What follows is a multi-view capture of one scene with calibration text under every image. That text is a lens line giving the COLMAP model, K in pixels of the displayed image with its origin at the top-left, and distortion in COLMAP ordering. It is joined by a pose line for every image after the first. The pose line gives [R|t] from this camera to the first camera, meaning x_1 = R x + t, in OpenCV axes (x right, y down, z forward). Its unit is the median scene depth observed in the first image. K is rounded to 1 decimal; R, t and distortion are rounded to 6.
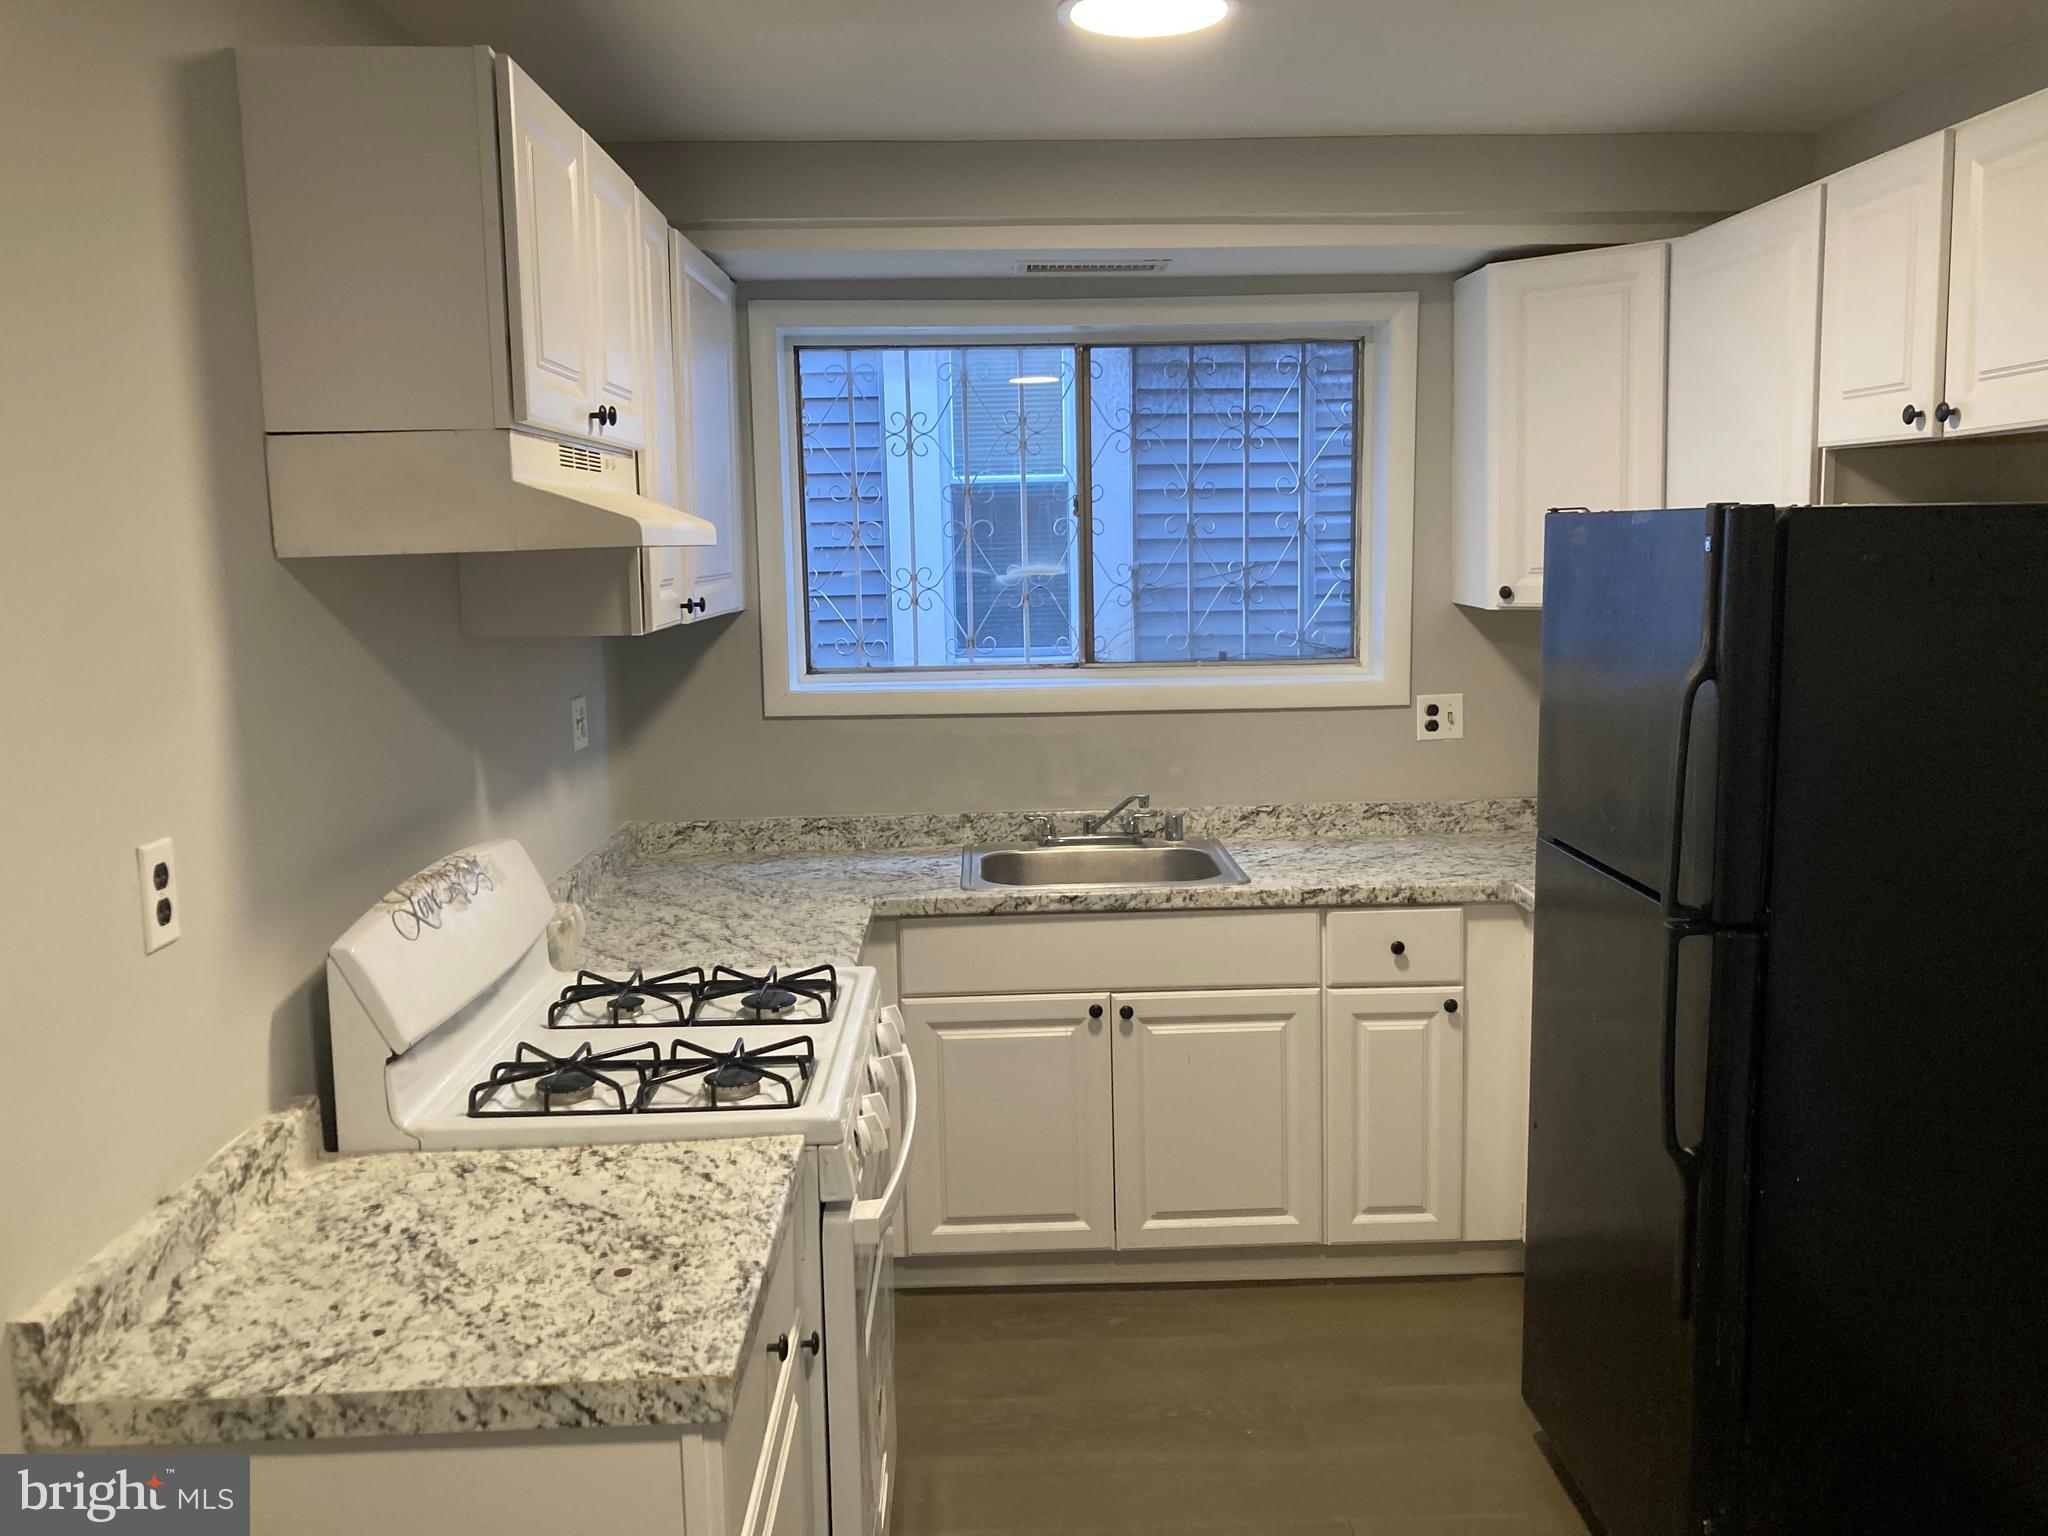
lens RADIAL K [[1686.9, 0, 1031.1], [0, 1686.9, 760.6], [0, 0, 1]] dist [0.044064, -0.060561]
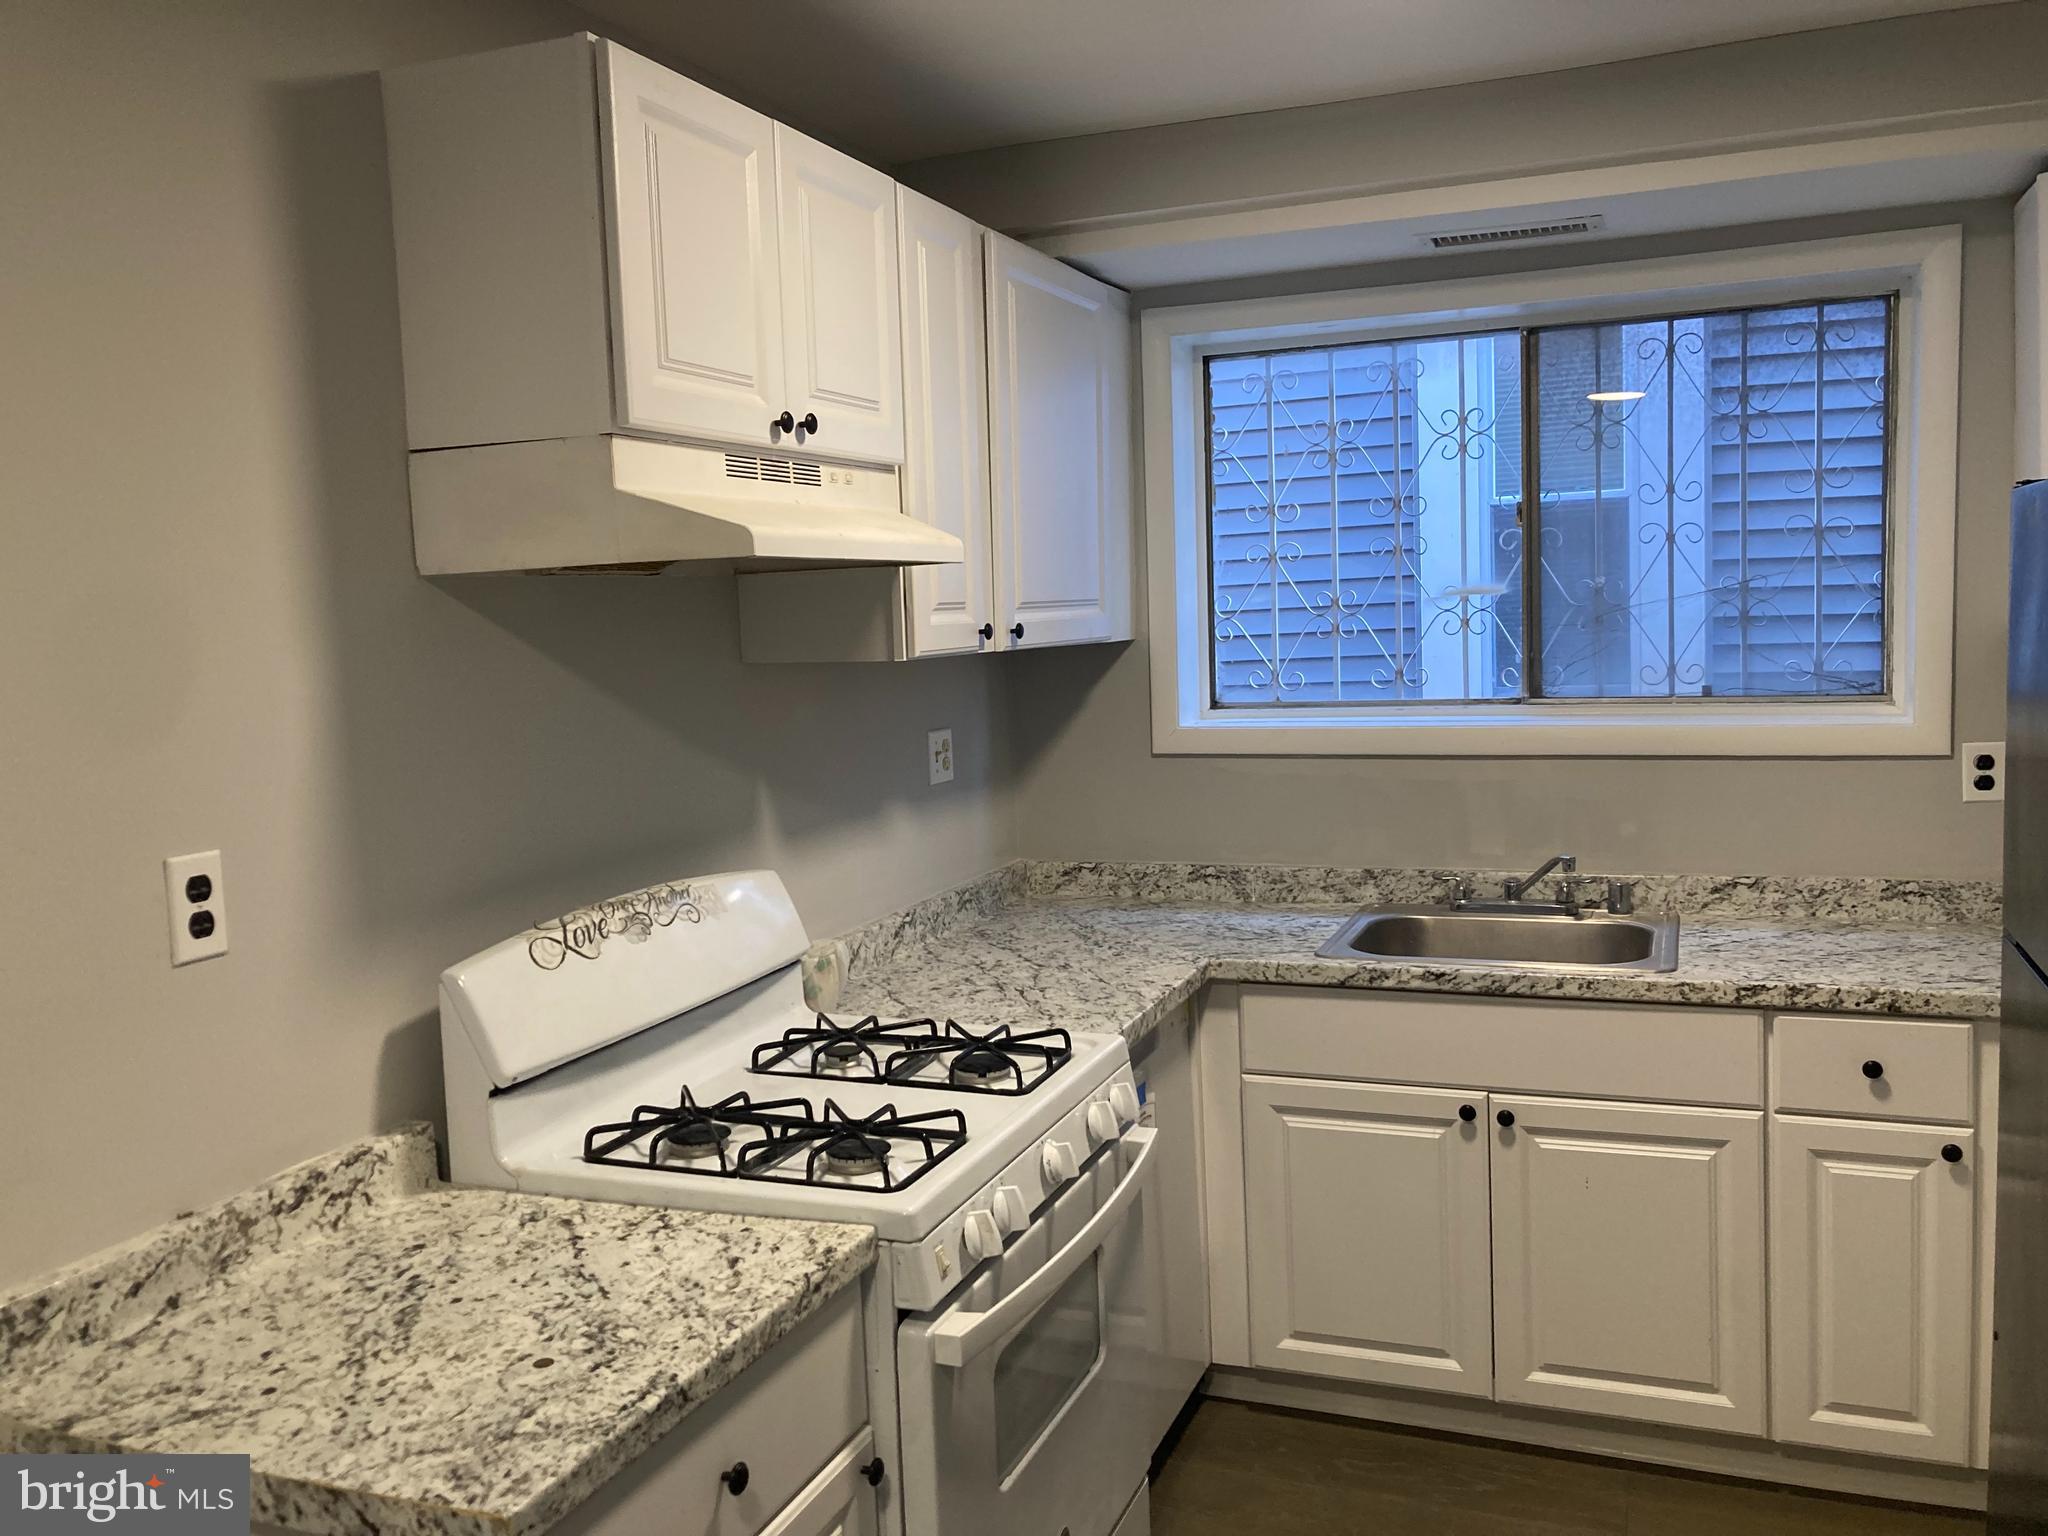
lens RADIAL K [[1686.9, 0, 1010.5], [0, 1686.9, 760.8], [0, 0, 1]] dist [0.044064, -0.060561]
pose [[0.917964, 0.021877, -0.396060, 0.161743], [-0.032297, 0.999285, -0.019659, -0.001592], [0.395347, 0.030838, 0.918014, 0.135438]]
